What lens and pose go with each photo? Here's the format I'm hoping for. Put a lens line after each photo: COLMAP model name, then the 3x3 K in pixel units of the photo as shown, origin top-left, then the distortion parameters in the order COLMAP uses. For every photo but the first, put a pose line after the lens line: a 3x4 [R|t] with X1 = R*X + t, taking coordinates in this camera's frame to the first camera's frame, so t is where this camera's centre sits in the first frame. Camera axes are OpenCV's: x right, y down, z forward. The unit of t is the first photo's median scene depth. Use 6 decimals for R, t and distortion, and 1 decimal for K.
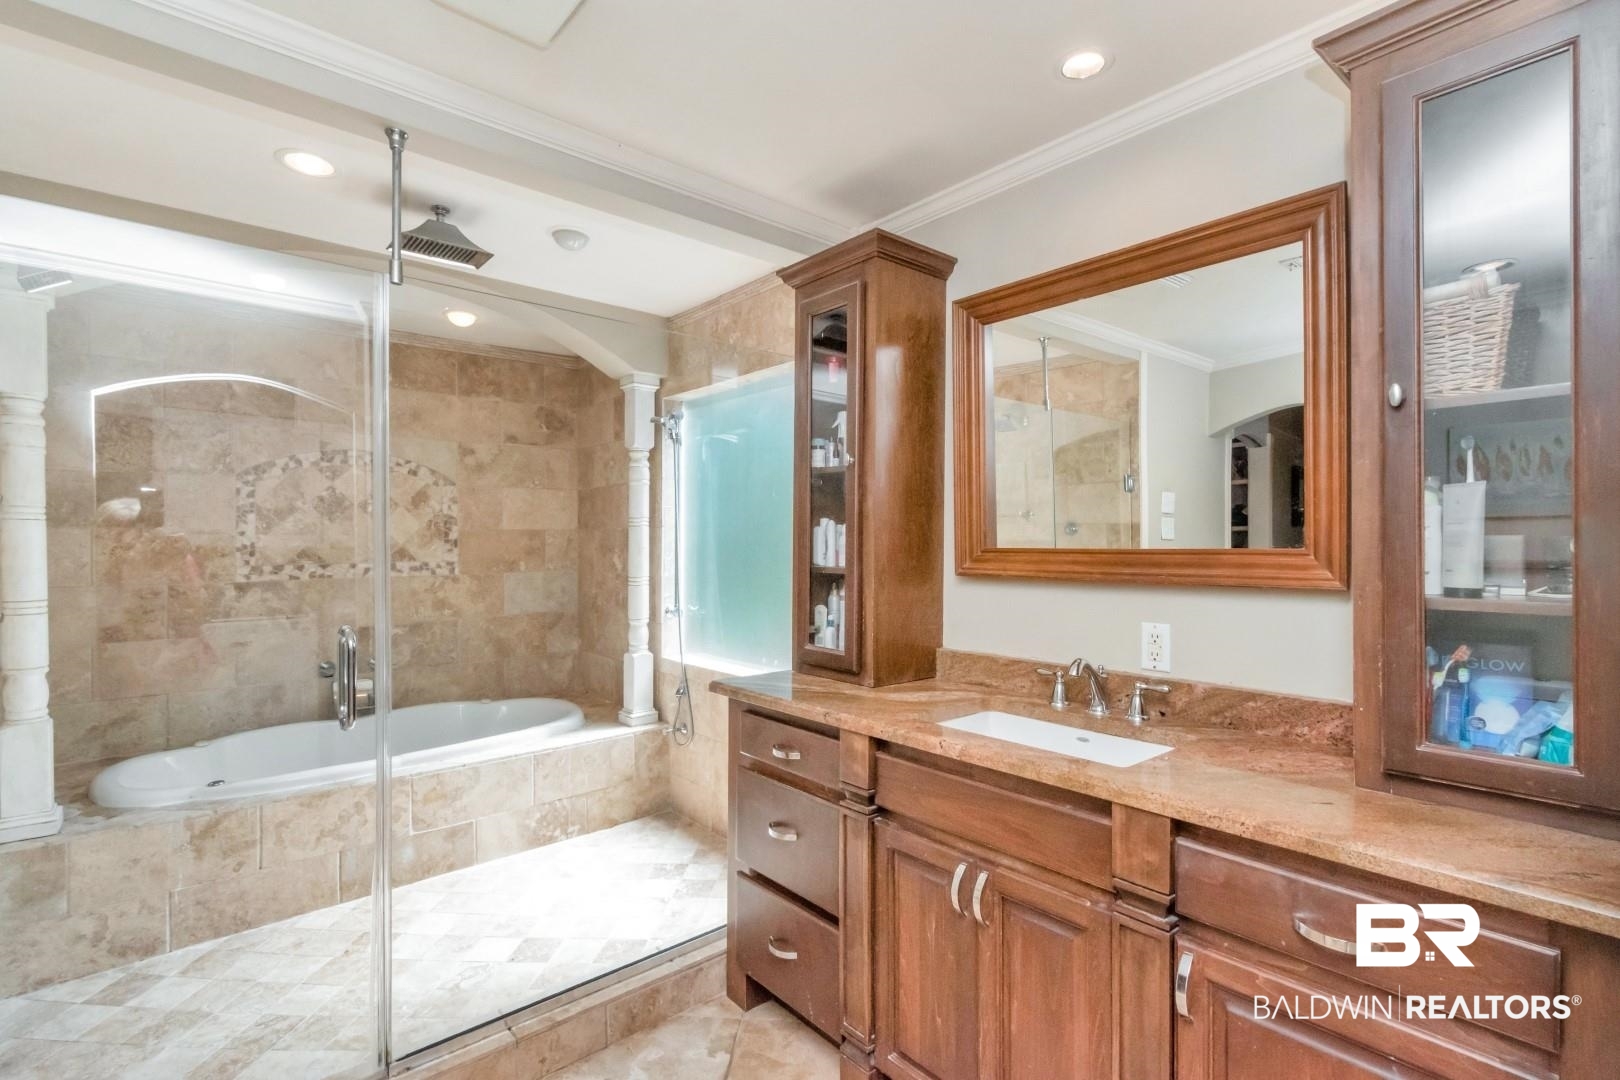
lens RADIAL K [[735.1, 0, 814.6], [0, 735.1, 521.7], [0, 0, 1]] dist [0.000999, -0.000338]
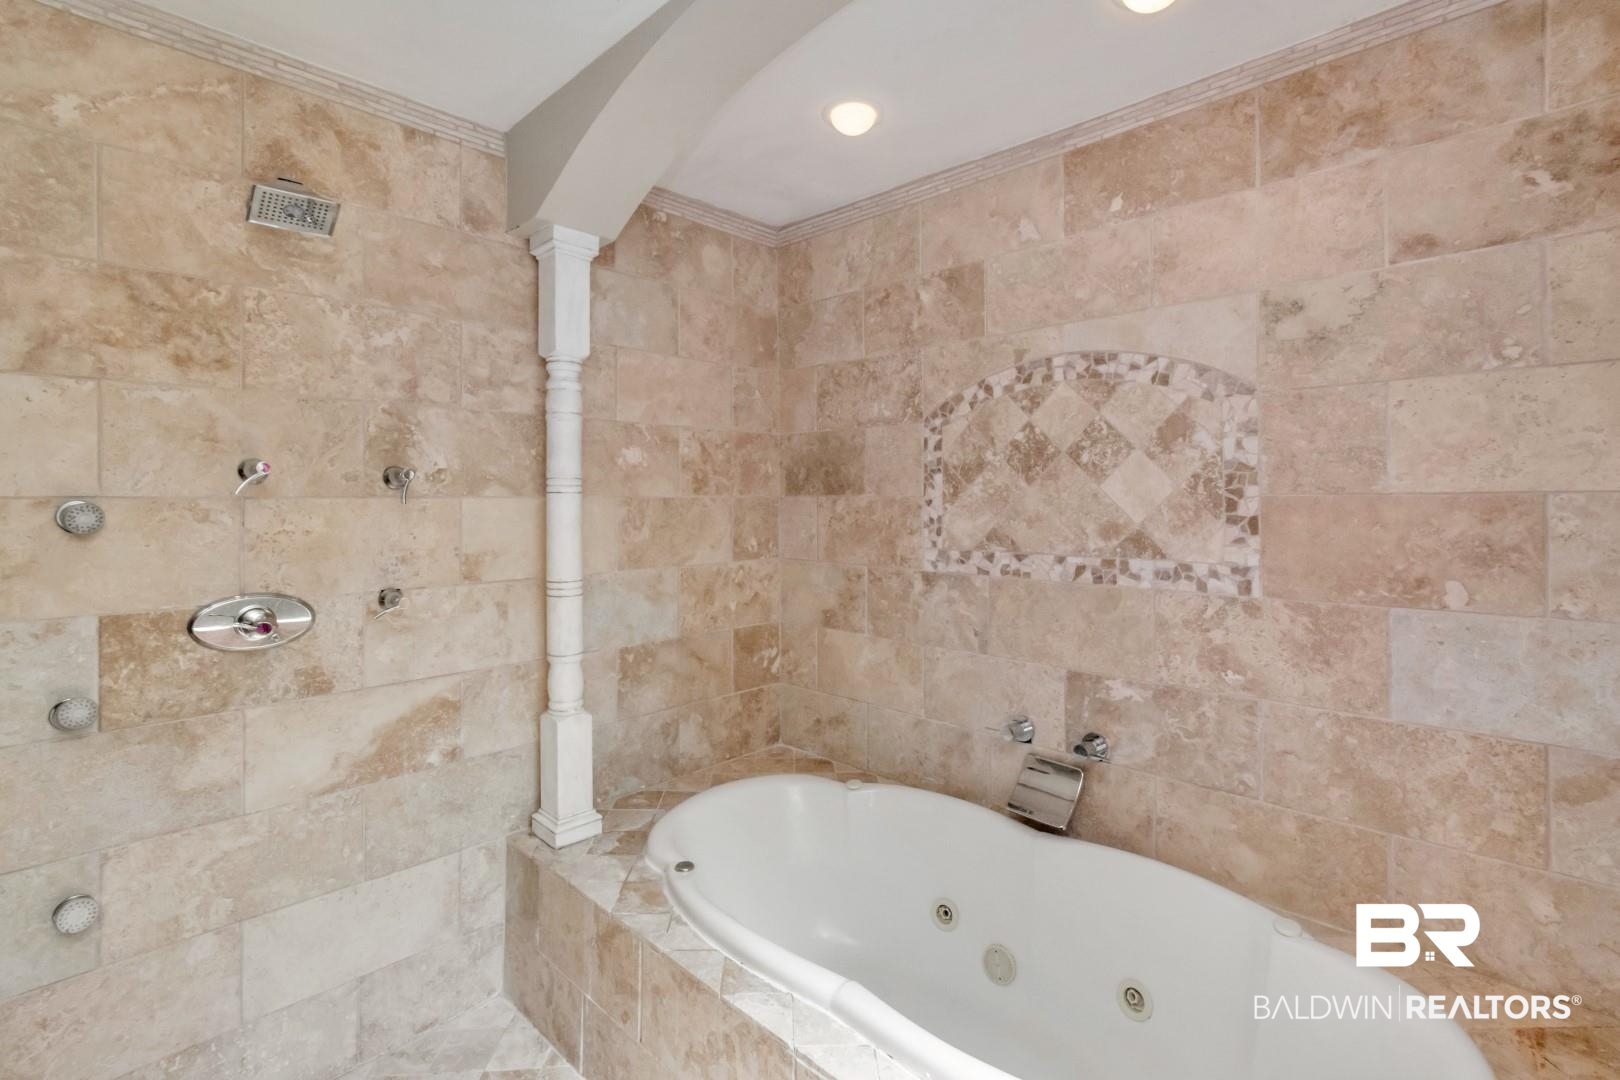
lens RADIAL K [[728.5, 0, 809.9], [0, 728.5, 501.3], [0, 0, 1]] dist [-0.000213, -0.000439]
pose [[0.087482, 0.007681, -0.996137, -0.087453], [0.022921, 0.999690, 0.009721, 0.005309], [0.995902, -0.023683, 0.087279, 0.771714]]
